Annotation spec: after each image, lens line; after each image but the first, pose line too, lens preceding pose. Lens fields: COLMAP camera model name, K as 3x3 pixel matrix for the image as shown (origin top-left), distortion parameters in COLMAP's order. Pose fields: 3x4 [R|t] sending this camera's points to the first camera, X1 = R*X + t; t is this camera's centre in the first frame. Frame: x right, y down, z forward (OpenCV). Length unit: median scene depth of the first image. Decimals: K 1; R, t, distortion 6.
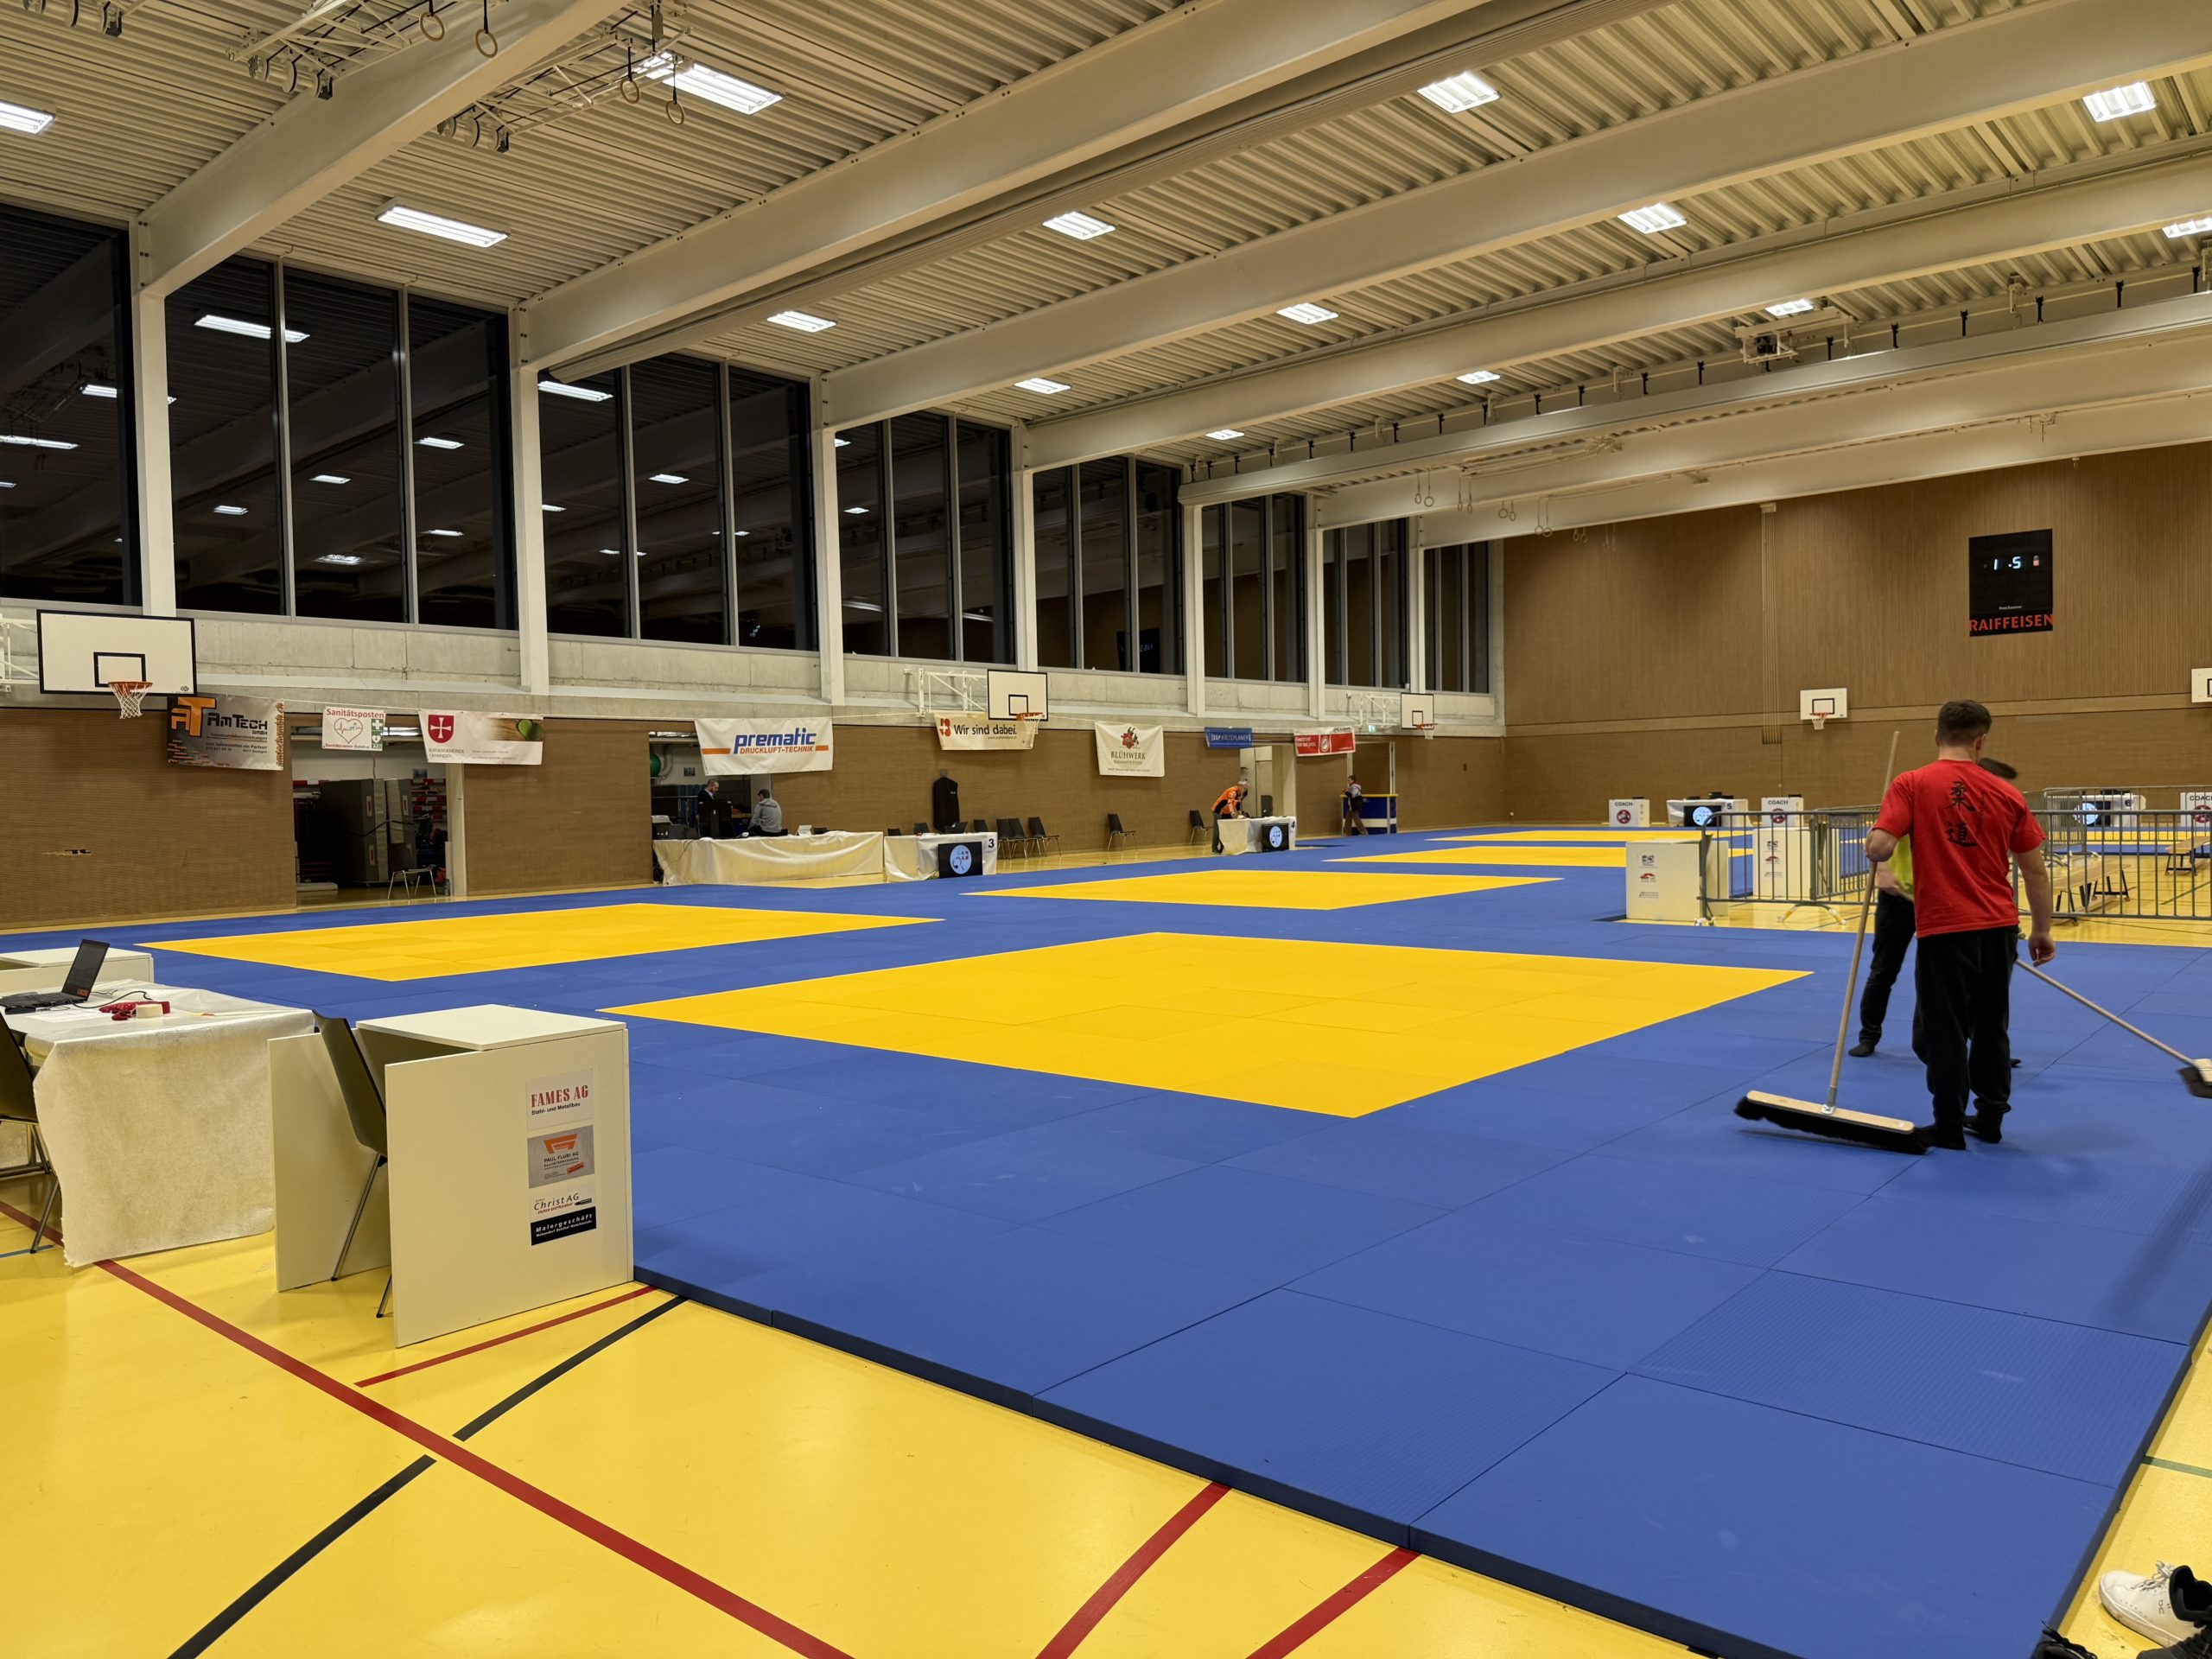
lens RADIAL K [[1551.6, 0, 1093.0], [0, 1551.6, 822.7], [0, 0, 1]] dist [0.132348, -0.226508]
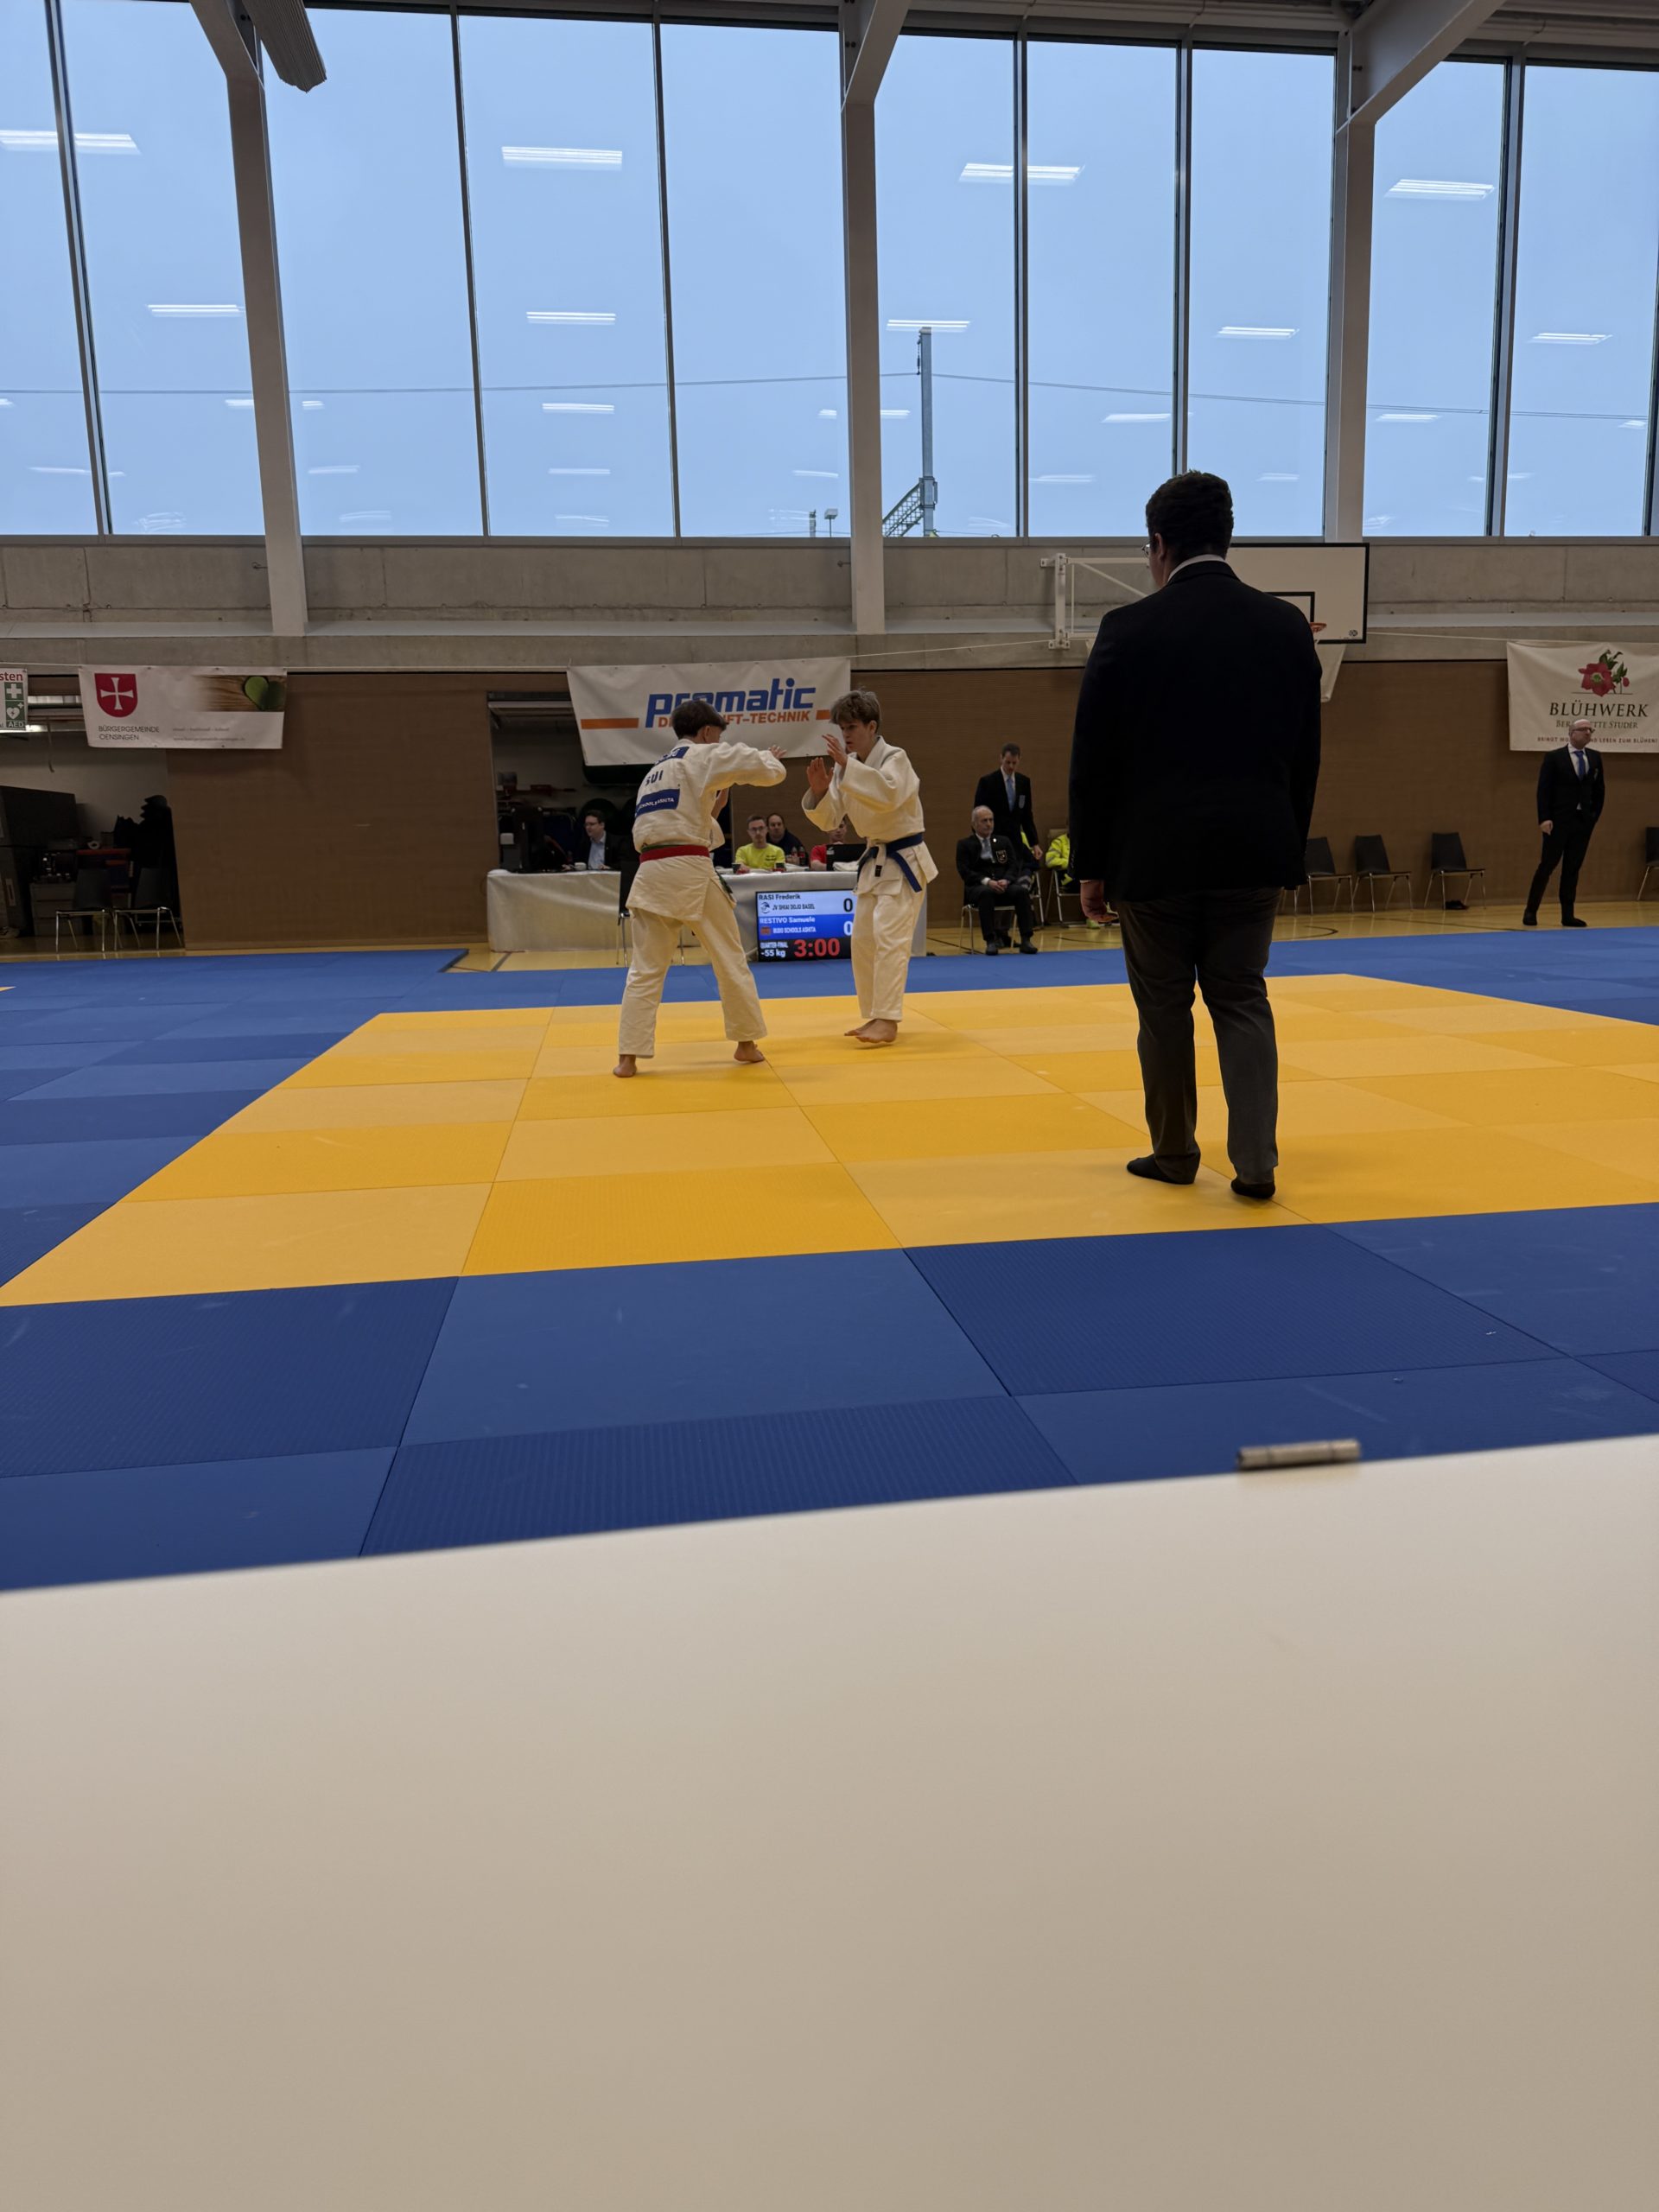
lens RADIAL K [[1551.6, 0, 836.7], [0, 1551.6, 1115.9], [0, 0, 1]] dist [0.132348, -0.226508]
pose [[0.763590, 0.128098, -0.632867, 0.210732], [-0.009048, 0.982150, 0.187879, -0.010927], [0.645638, -0.137736, 0.751119, 0.548756]]
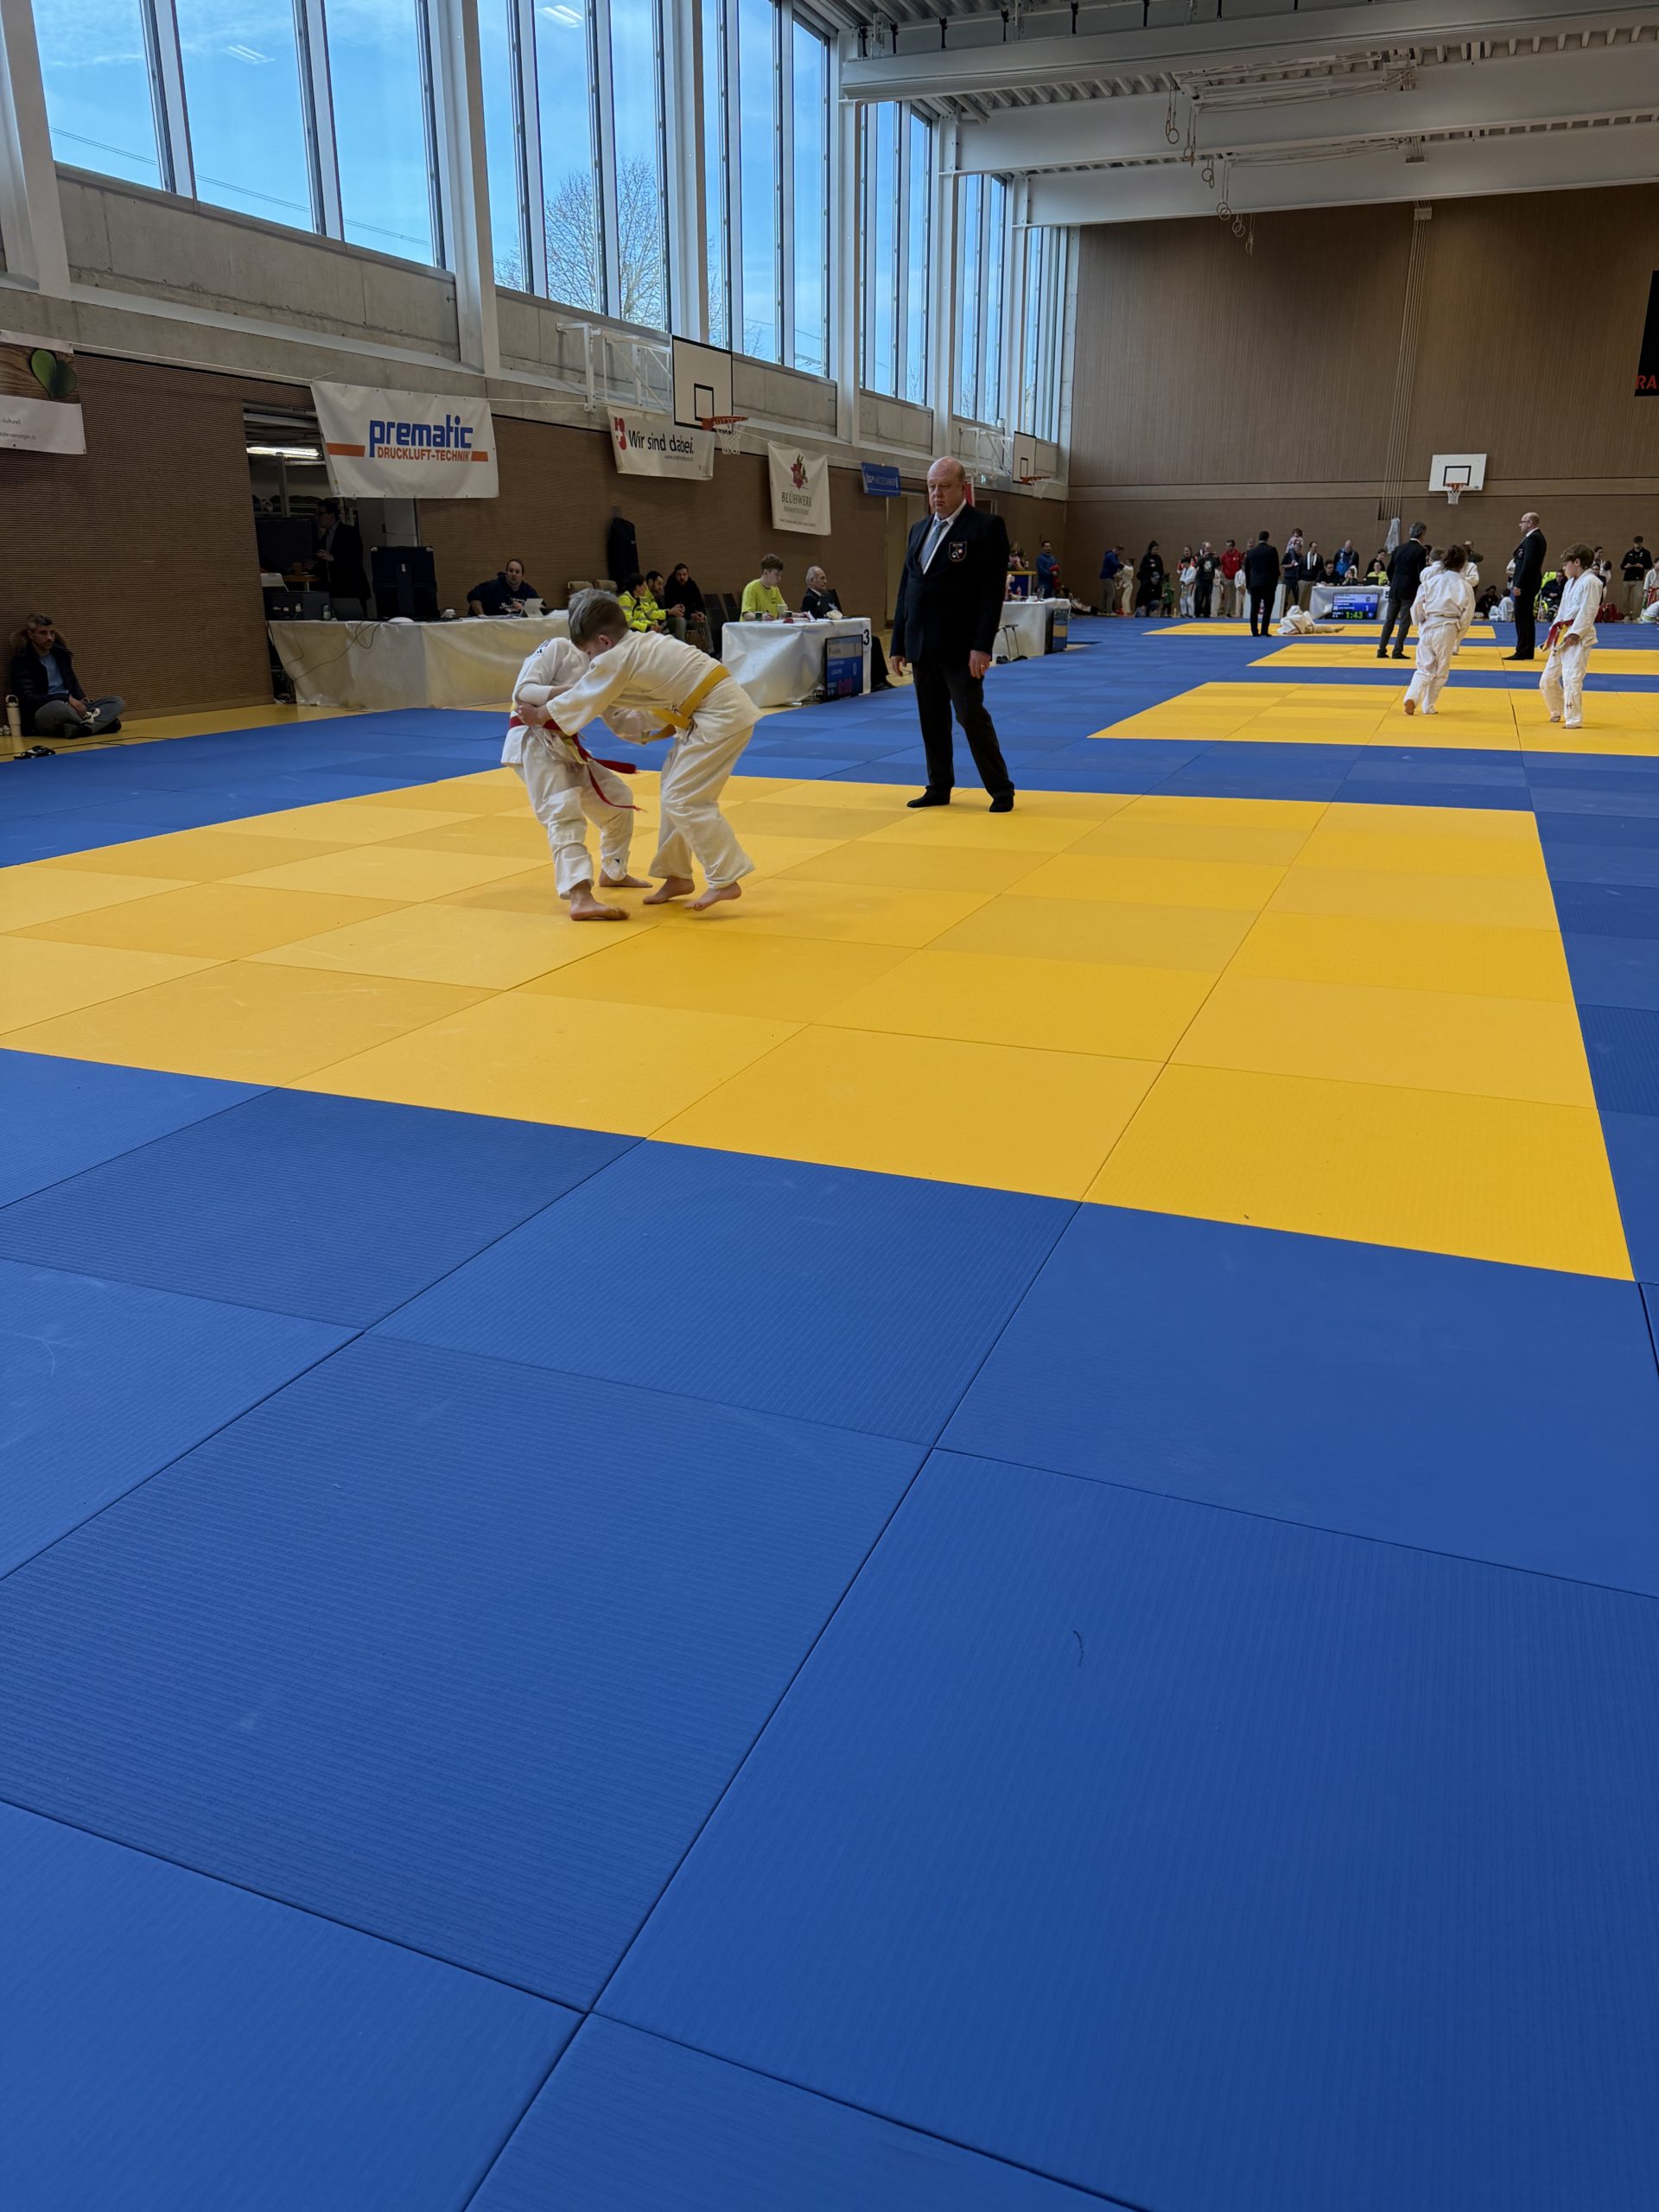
lens RADIAL K [[1602.7, 0, 829.5], [0, 1602.7, 1106.0], [0, 0, 1]] dist [-0.002670, -0.004112]
pose [[0.936484, -0.091069, 0.338679, -0.274318], [-0.012562, 0.956367, 0.291897, 0.006871], [-0.350484, -0.277611, 0.894479, 0.362583]]
